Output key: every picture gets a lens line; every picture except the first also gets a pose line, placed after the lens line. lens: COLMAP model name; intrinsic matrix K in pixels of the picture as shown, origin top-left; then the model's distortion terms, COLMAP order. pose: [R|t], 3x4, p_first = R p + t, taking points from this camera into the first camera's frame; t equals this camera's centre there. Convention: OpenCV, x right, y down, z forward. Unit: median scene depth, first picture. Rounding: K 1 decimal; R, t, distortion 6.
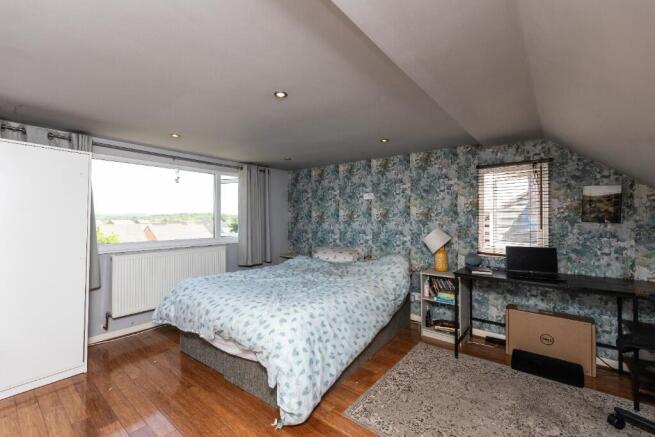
lens RADIAL K [[267.1, 0, 347.8], [0, 267.1, 213.3], [0, 0, 1]] dist [-0.002403, -0.000325]
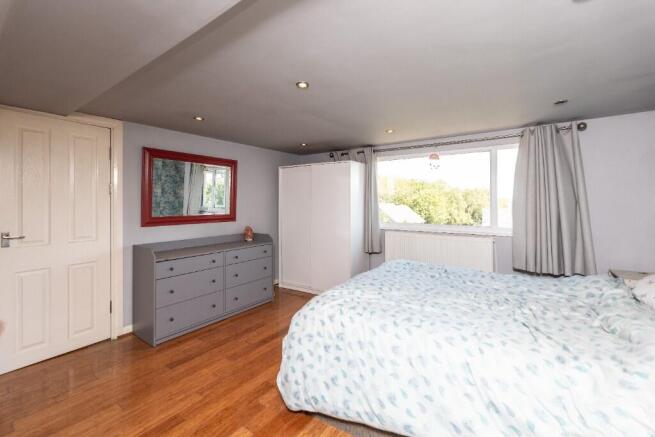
lens RADIAL K [[267.1, 0, 309.2], [0, 267.1, 202.4], [0, 0, 1]] dist [-0.002403, -0.000325]
pose [[-0.009005, 0.003342, -0.999954, 0.343967], [0.011894, 0.999924, 0.003235, 0.005244], [0.999889, -0.011865, -0.009044, 0.447565]]
